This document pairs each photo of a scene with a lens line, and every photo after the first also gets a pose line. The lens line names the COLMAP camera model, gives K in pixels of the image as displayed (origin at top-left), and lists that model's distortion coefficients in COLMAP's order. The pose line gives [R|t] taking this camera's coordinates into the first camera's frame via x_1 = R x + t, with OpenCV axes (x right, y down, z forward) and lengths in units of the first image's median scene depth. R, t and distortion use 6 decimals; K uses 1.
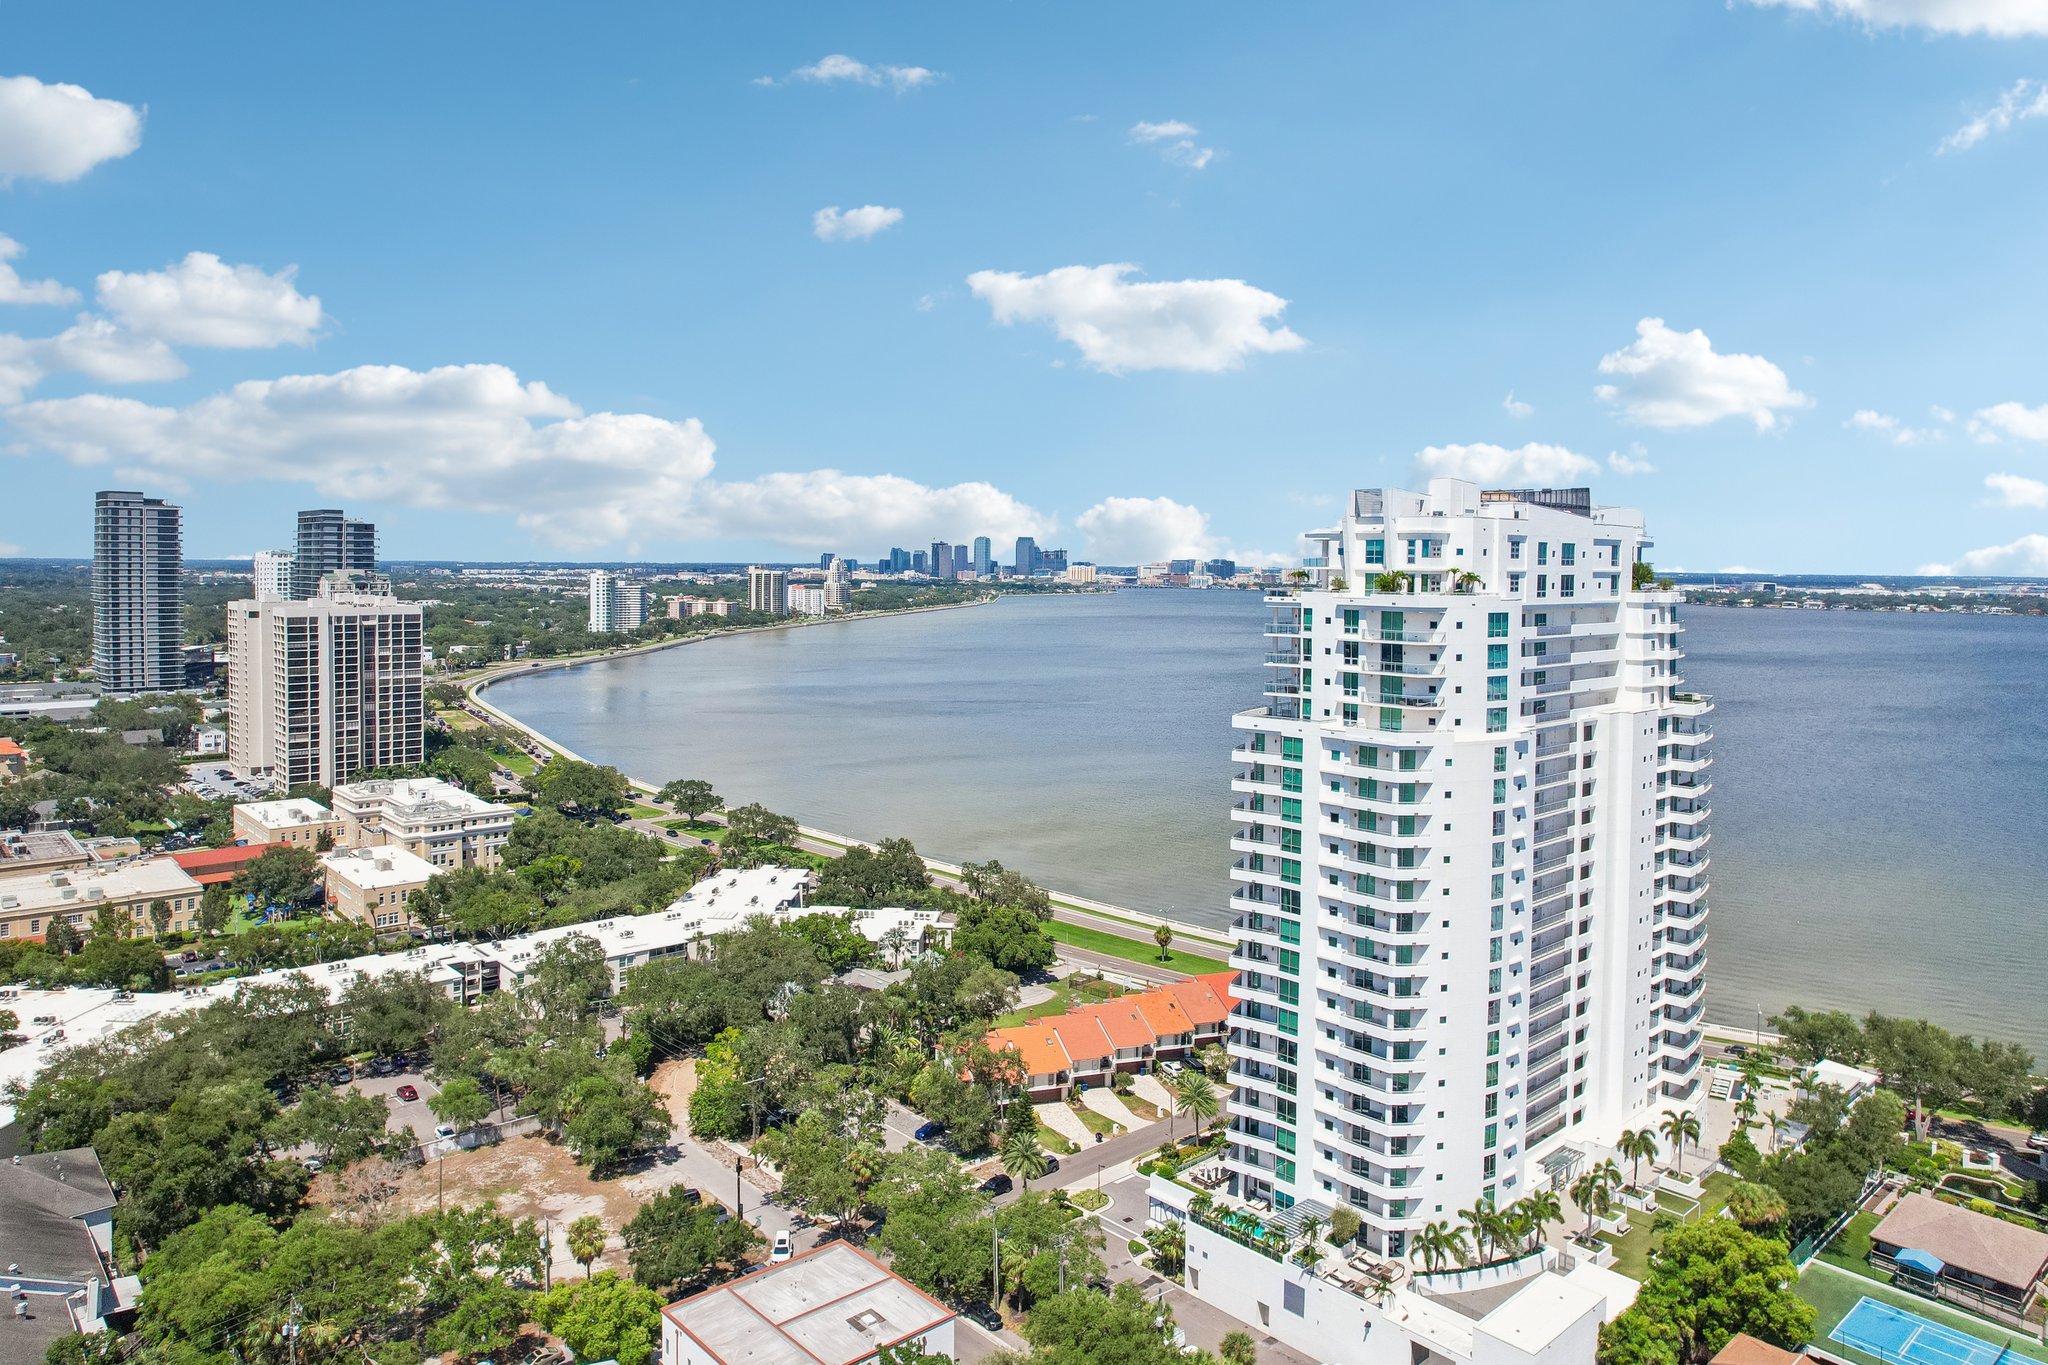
lens RADIAL K [[1303.5, 0, 1029.0], [0, 1303.5, 605.2], [0, 0, 1]] dist [-0.081629, 0.044539]
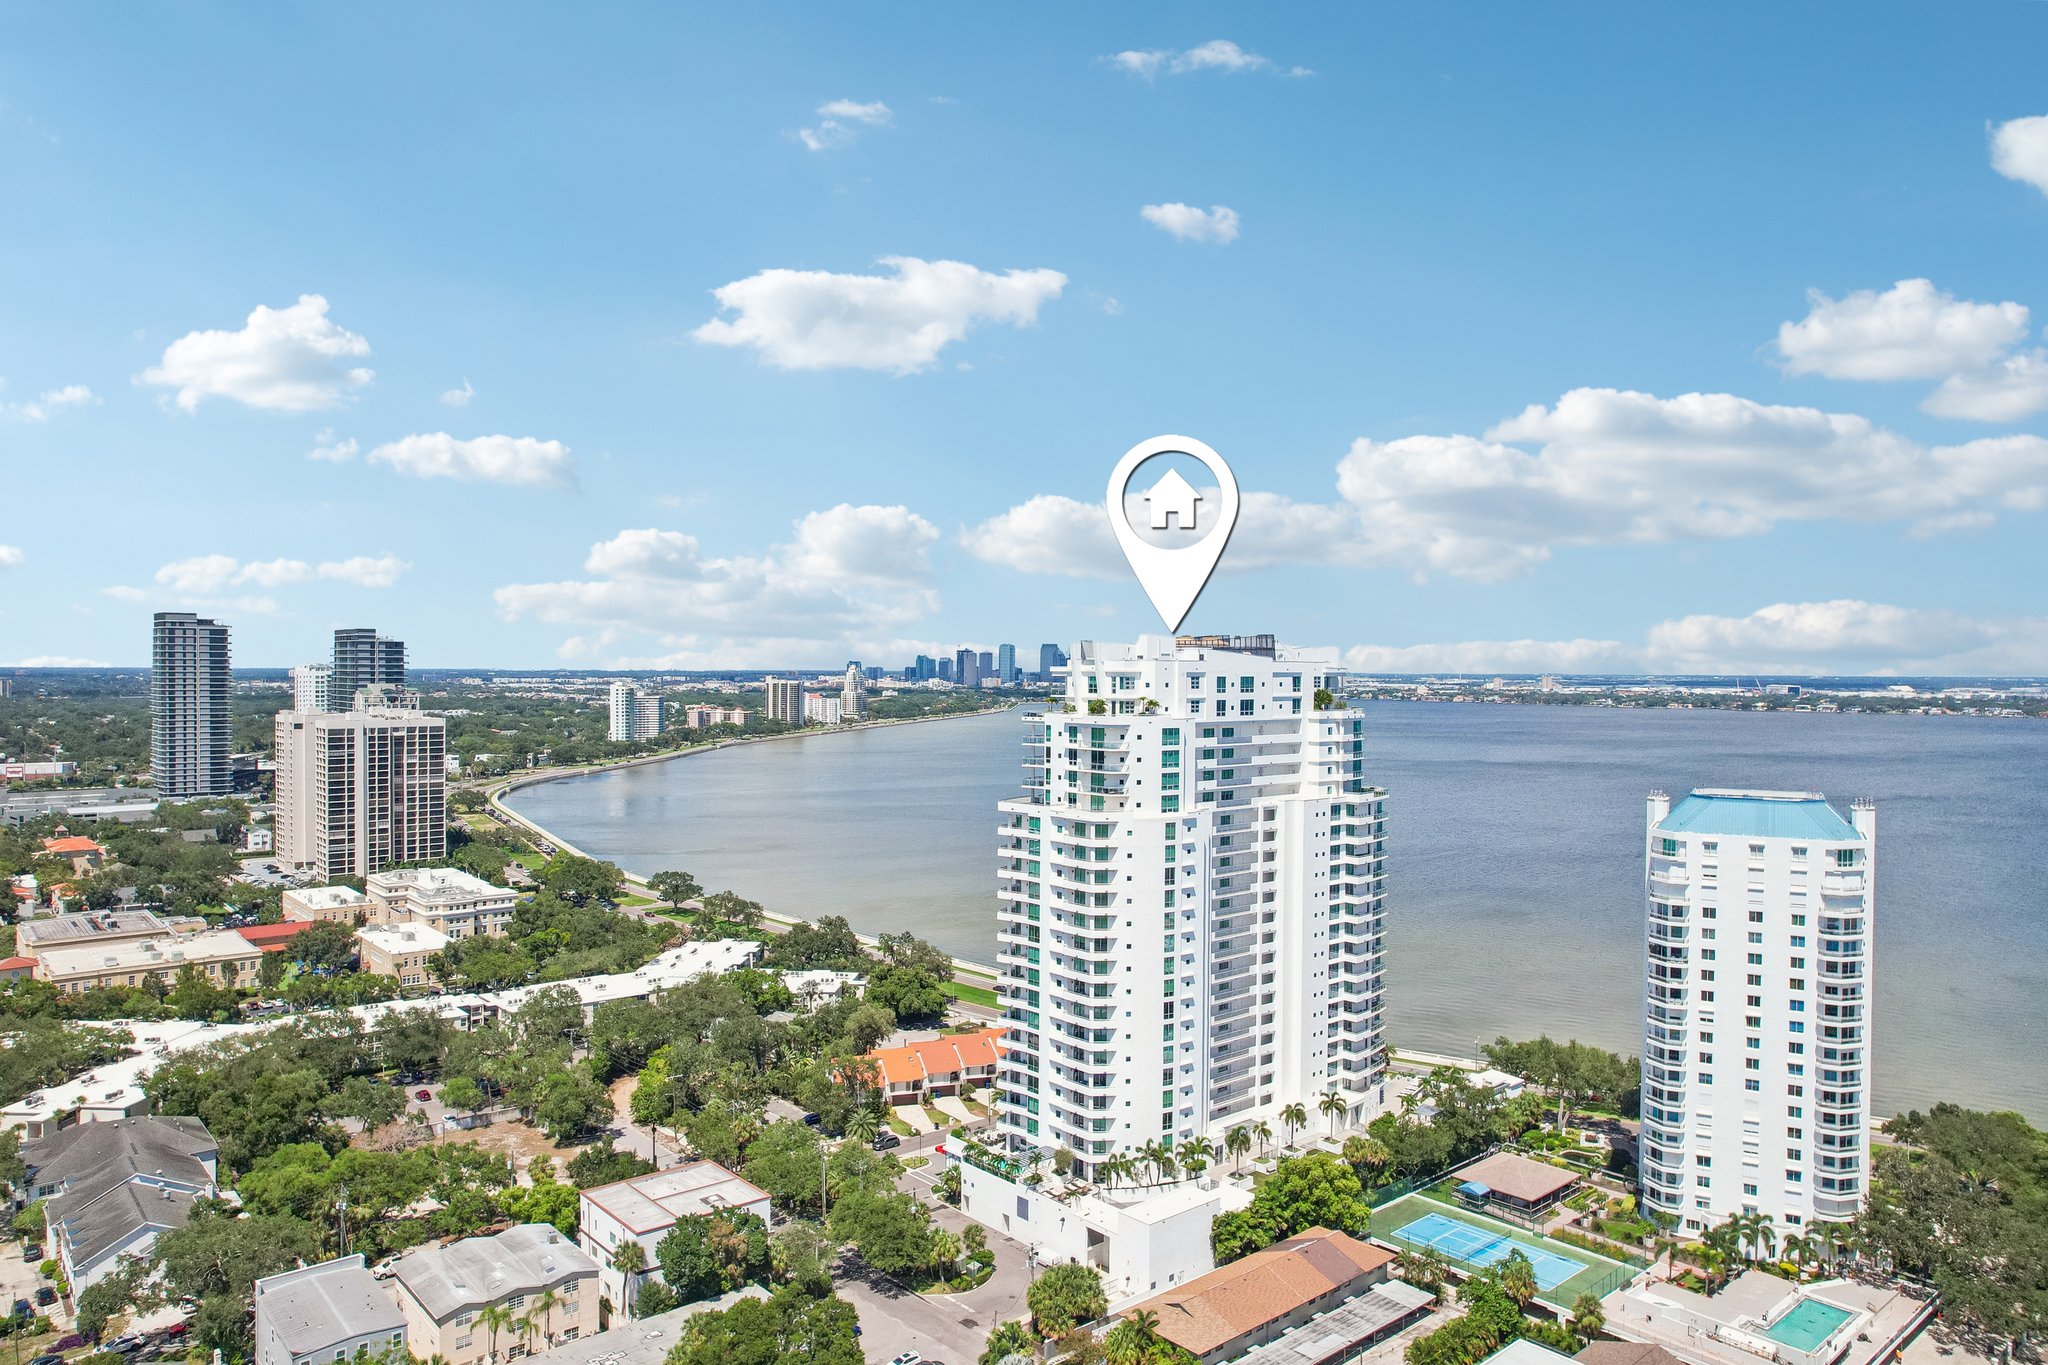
lens RADIAL K [[1325.6, 0, 1021.6], [0, 1325.6, 677.5], [0, 0, 1]] dist [-0.100802, 0.056458]
pose [[0.999531, -0.005042, -0.030193, 0.154485], [0.004254, 0.999650, -0.026120, -0.007958], [0.030314, 0.025979, 0.999203, -0.292322]]
